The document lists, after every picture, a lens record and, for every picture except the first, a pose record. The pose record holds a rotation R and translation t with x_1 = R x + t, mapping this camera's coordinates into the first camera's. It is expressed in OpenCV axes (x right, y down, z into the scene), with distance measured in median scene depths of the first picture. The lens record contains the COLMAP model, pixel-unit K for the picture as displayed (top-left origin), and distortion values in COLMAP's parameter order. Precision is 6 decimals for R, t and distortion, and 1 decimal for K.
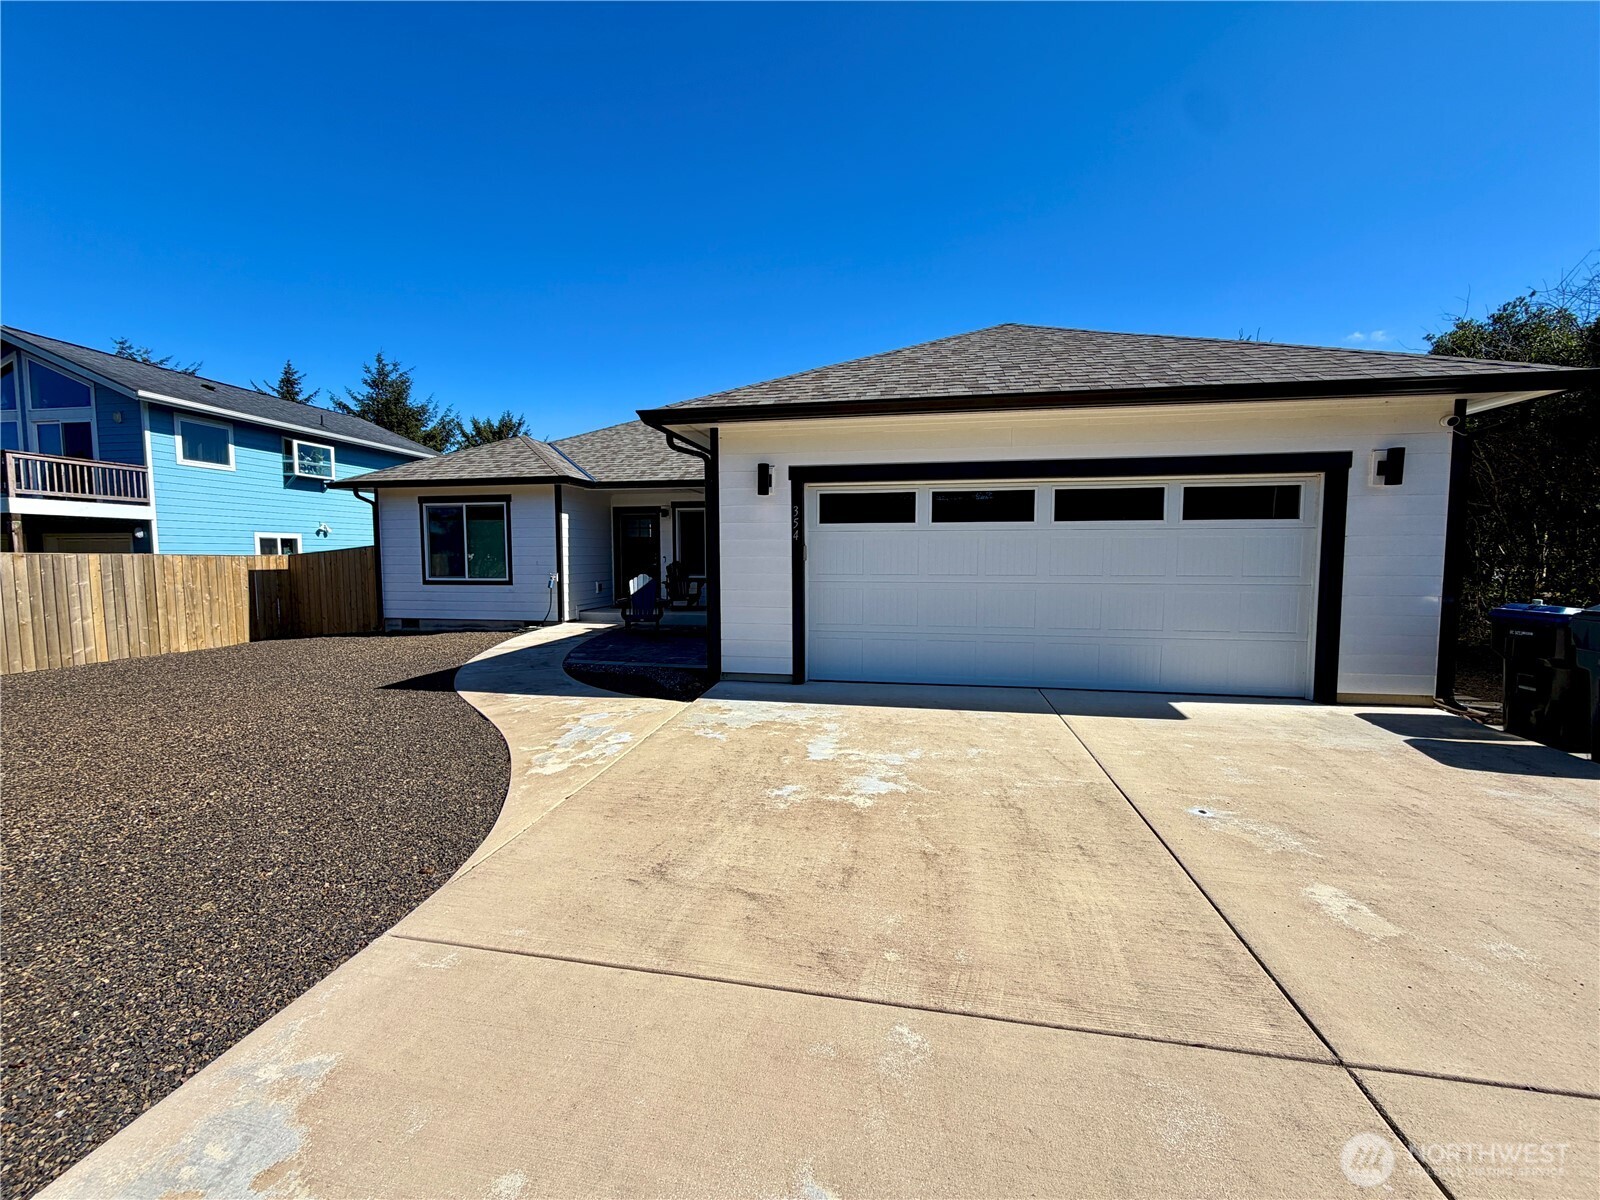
lens RADIAL K [[629.3, 0, 800.0], [0, 629.3, 600.0], [0, 0, 1]] dist [-0.000280, -0.000009]
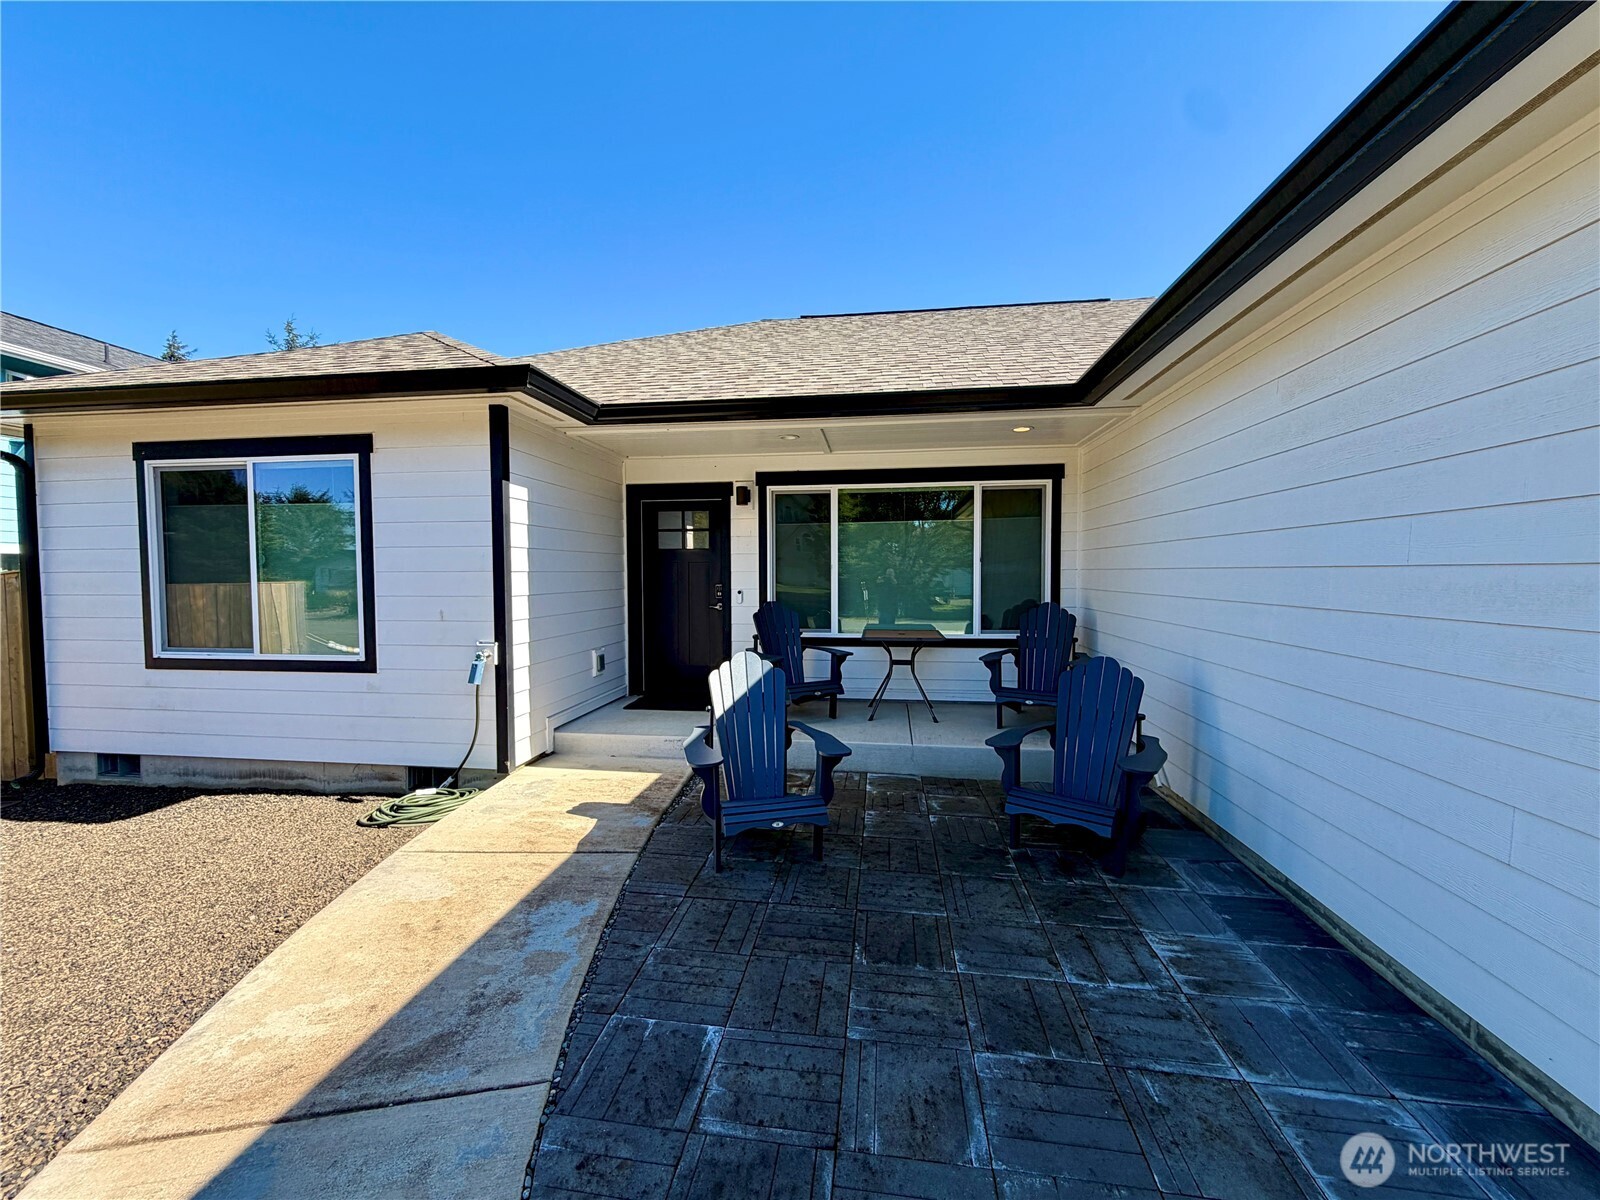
lens RADIAL K [[629.3, 0, 800.0], [0, 629.3, 600.0], [0, 0, 1]] dist [-0.000280, -0.000009]
pose [[0.998905, -0.003240, 0.046672, -0.220584], [0.004669, 0.999522, -0.030548, -0.055104], [-0.046551, 0.030732, 0.998443, 0.612688]]
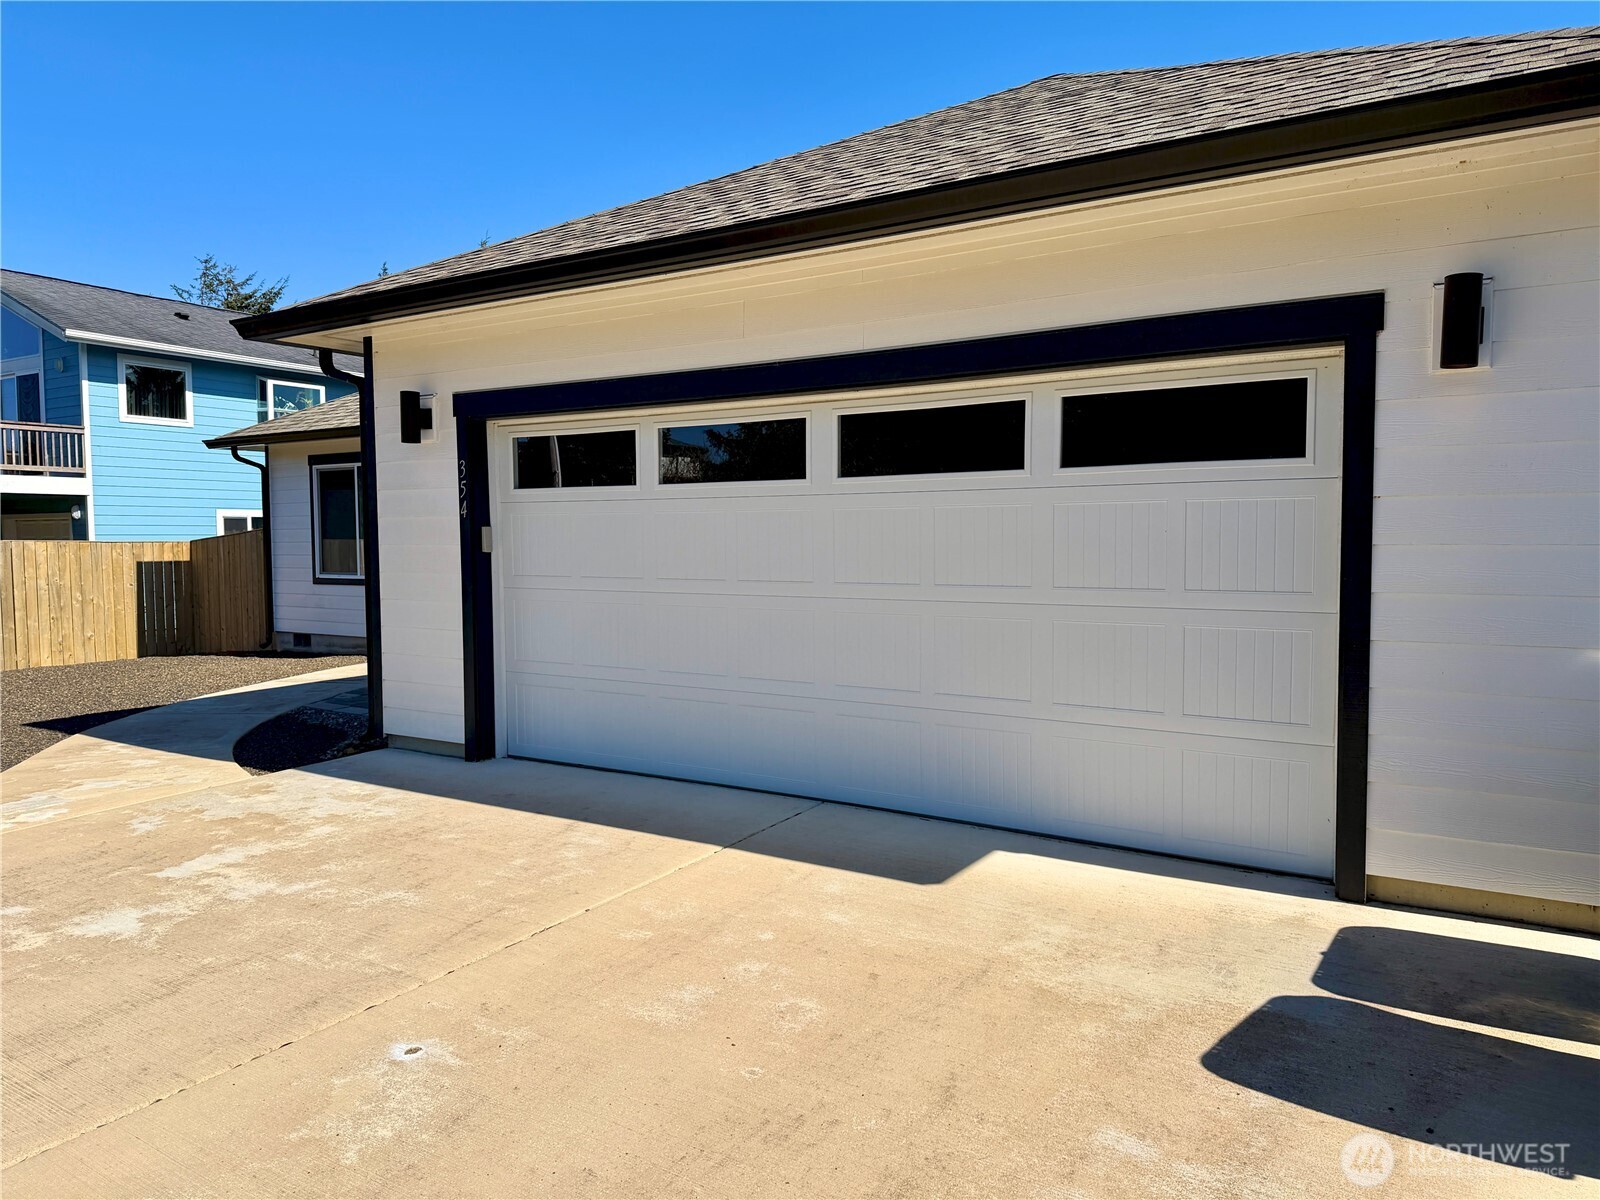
lens RADIAL K [[1118.5, 0, 800.0], [0, 1118.5, 600.0], [0, 0, 1]] dist [0.056049, -0.066496]
pose [[0.920705, 0.018354, -0.389827, 0.380074], [-0.024112, 0.999660, -0.009882, -0.008087], [0.389514, 0.018498, 0.920835, 0.080319]]
